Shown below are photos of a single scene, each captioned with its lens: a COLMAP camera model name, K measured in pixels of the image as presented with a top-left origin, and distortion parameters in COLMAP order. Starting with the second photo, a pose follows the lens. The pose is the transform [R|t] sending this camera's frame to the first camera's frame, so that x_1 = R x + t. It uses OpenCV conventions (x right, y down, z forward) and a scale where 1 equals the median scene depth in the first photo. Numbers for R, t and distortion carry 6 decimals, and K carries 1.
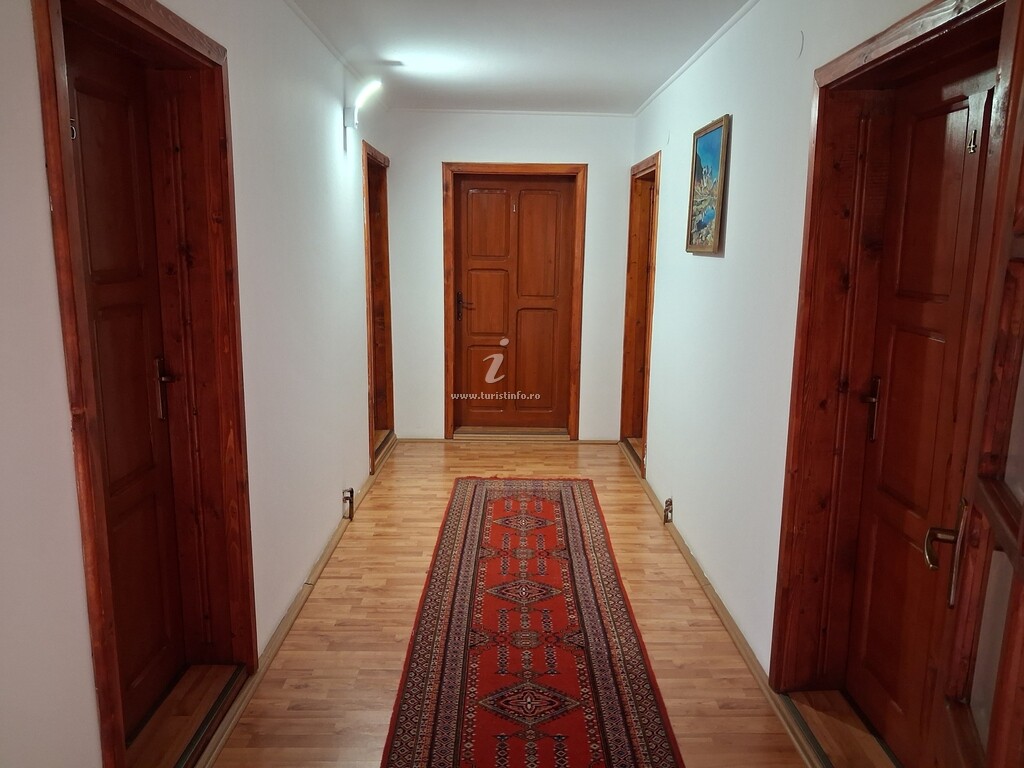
lens RADIAL K [[805.5, 0, 517.5], [0, 805.5, 383.3], [0, 0, 1]] dist [0.111797, -0.420833]
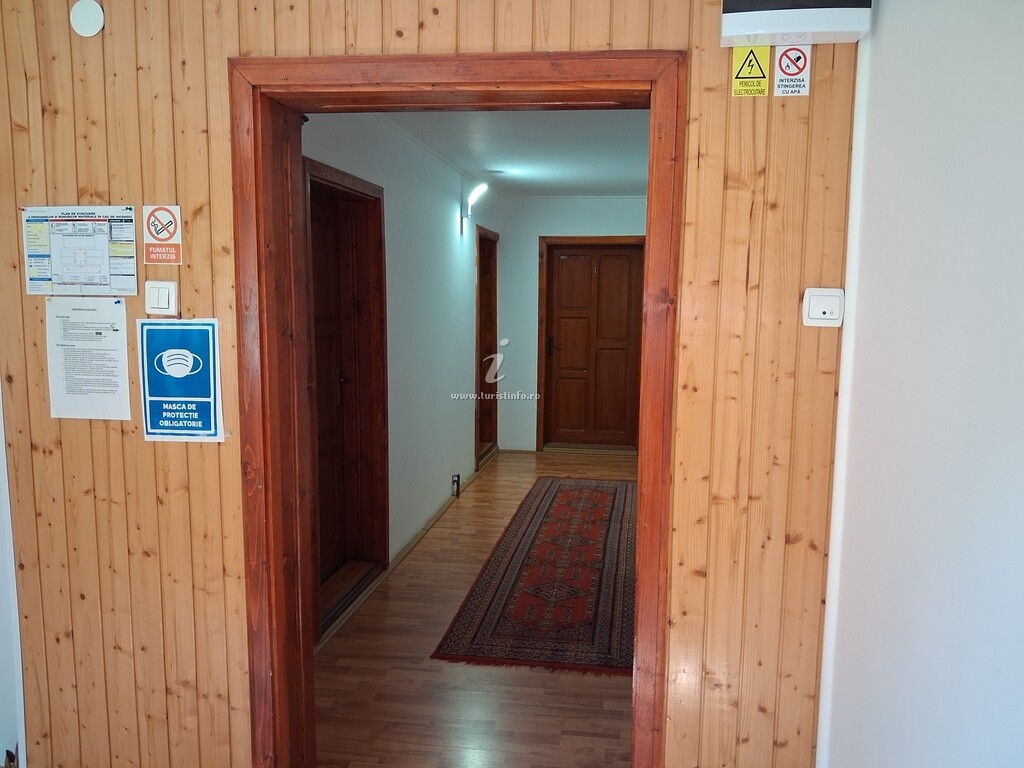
lens RADIAL K [[805.5, 0, 517.5], [0, 805.5, 383.3], [0, 0, 1]] dist [0.111797, -0.420833]
pose [[0.986496, 0.016770, -0.162924, 0.118266], [-0.026621, 0.997934, -0.058471, 0.052968], [0.161606, 0.062018, 0.984905, -0.357733]]
